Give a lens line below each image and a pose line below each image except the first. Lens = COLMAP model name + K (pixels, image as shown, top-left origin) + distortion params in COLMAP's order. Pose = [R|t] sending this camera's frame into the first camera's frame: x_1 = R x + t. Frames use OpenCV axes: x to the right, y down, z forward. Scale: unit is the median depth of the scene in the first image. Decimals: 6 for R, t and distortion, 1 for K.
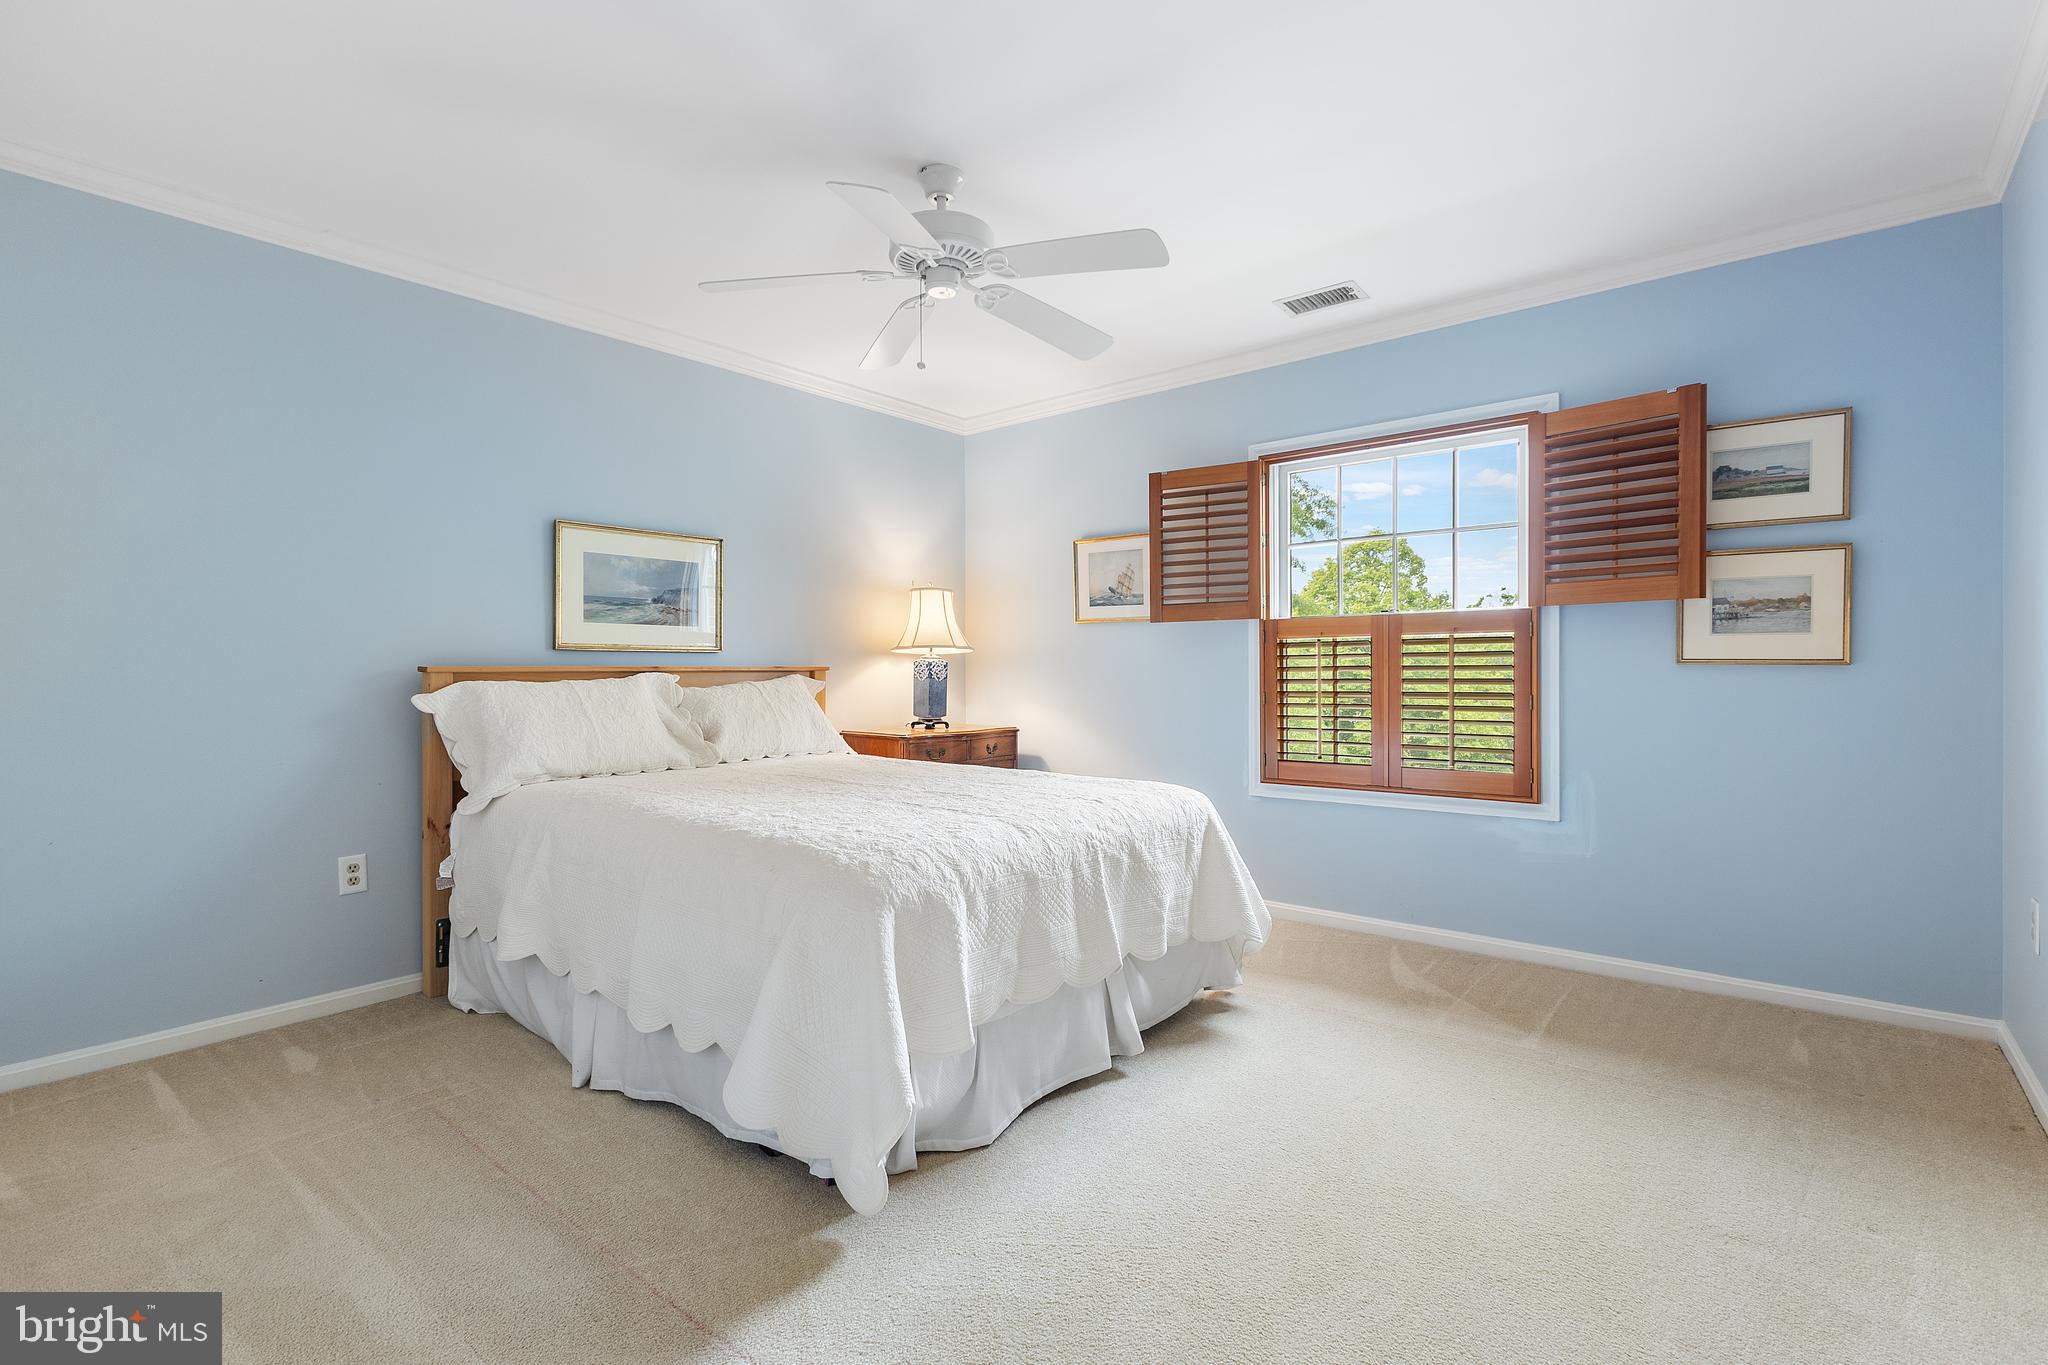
lens RADIAL K [[944.7, 0, 1024.0], [0, 944.7, 680.8], [0, 0, 1]] dist [0.006207, 0.000334]
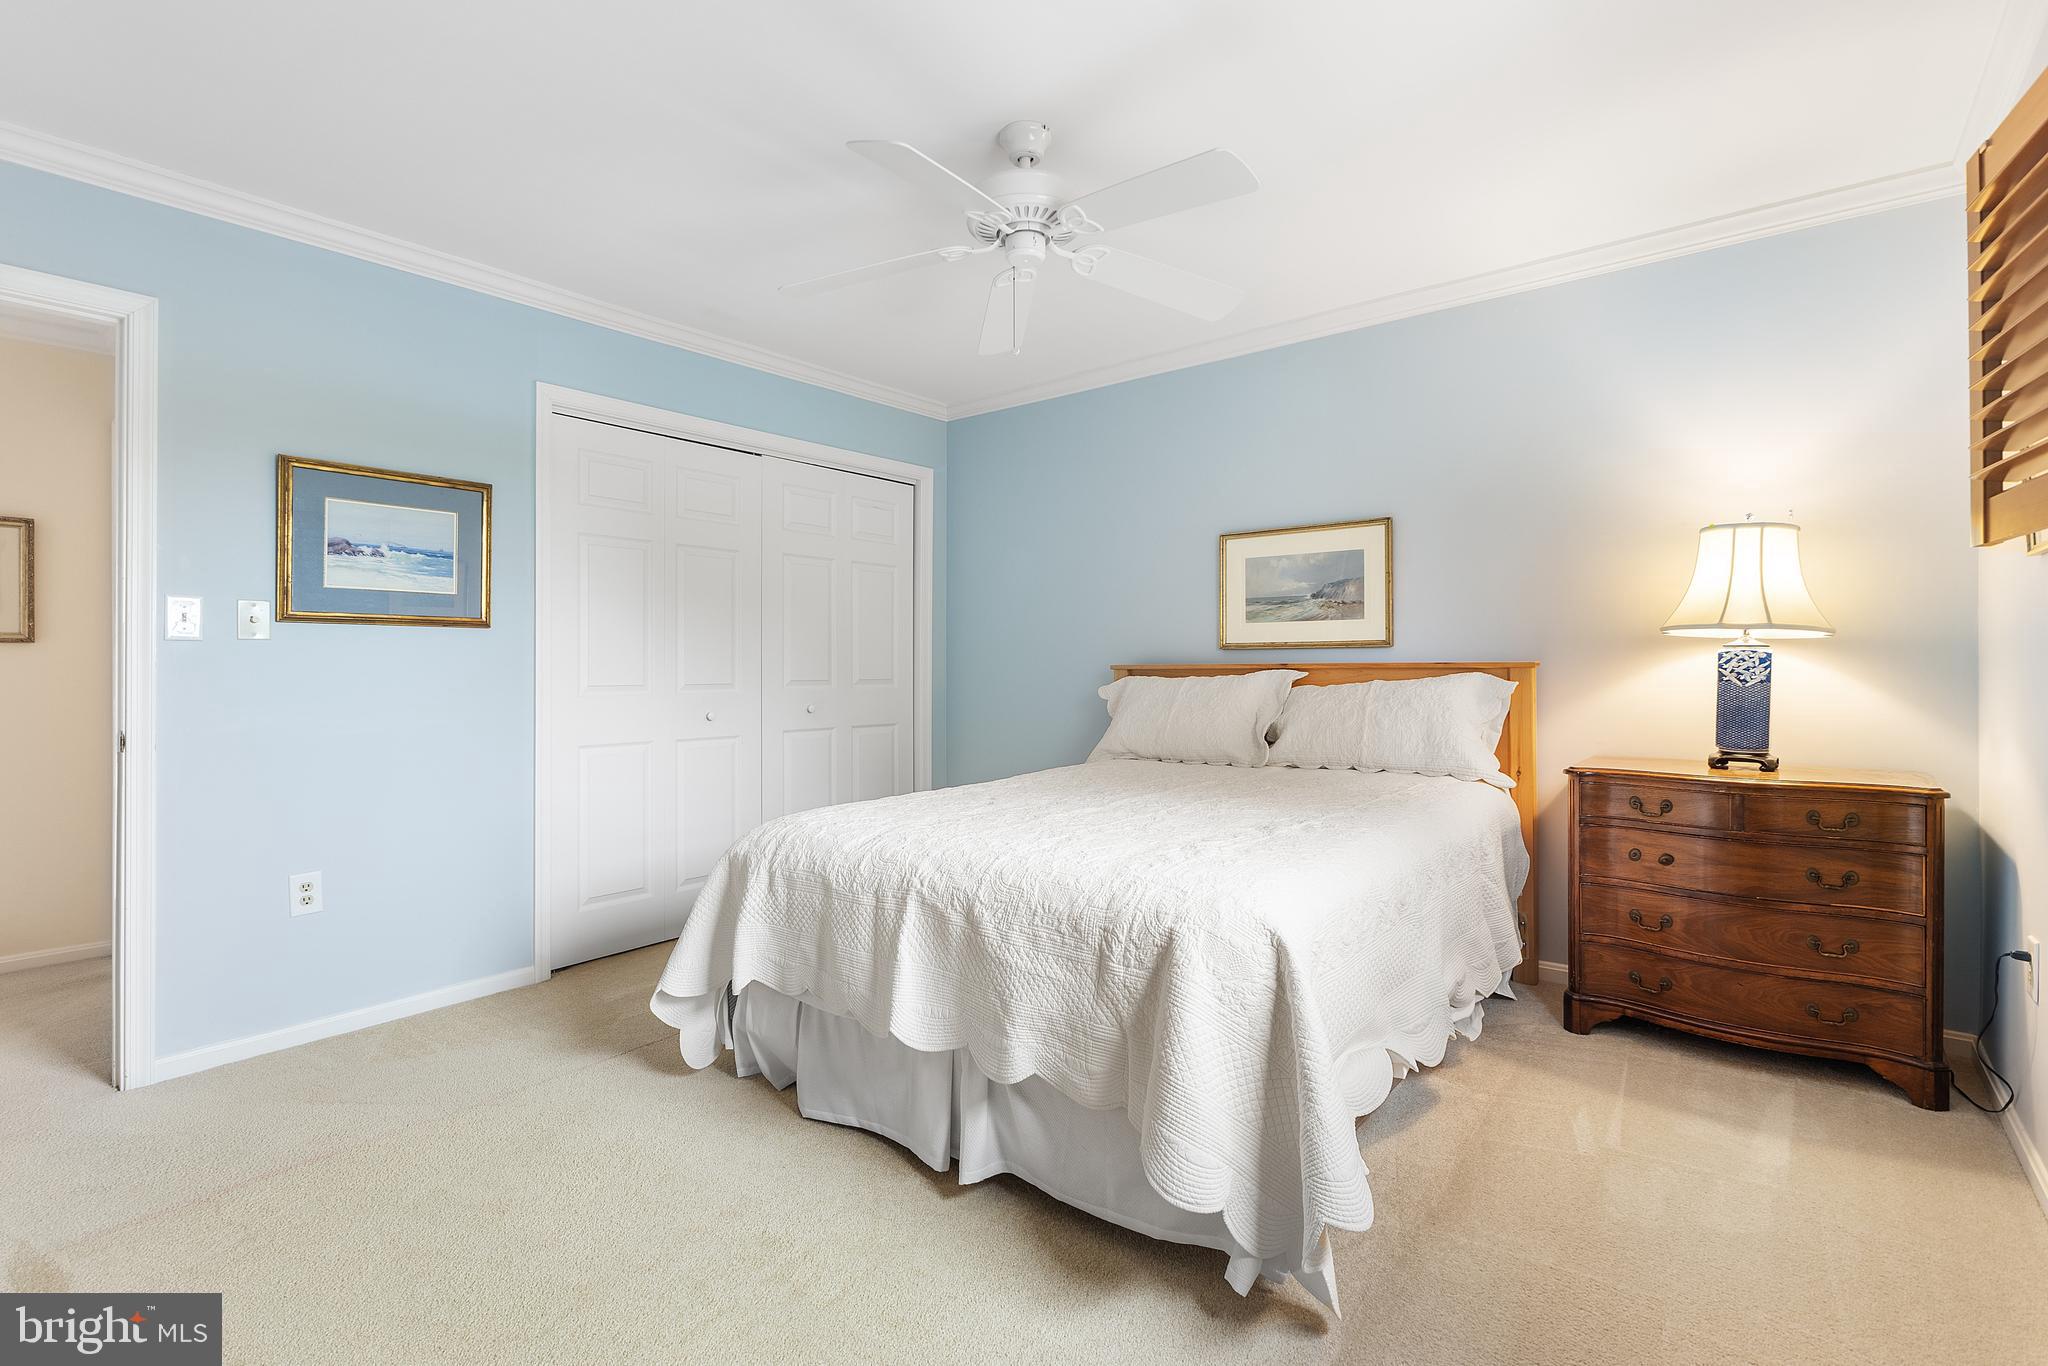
lens RADIAL K [[944.7, 0, 1024.4], [0, 944.7, 666.1], [0, 0, 1]] dist [0.006207, 0.000334]
pose [[0.024625, 0.003276, -0.999691, 0.599651], [-0.005462, 0.999980, 0.003142, -0.014401], [0.999682, 0.005383, 0.024642, 0.705637]]
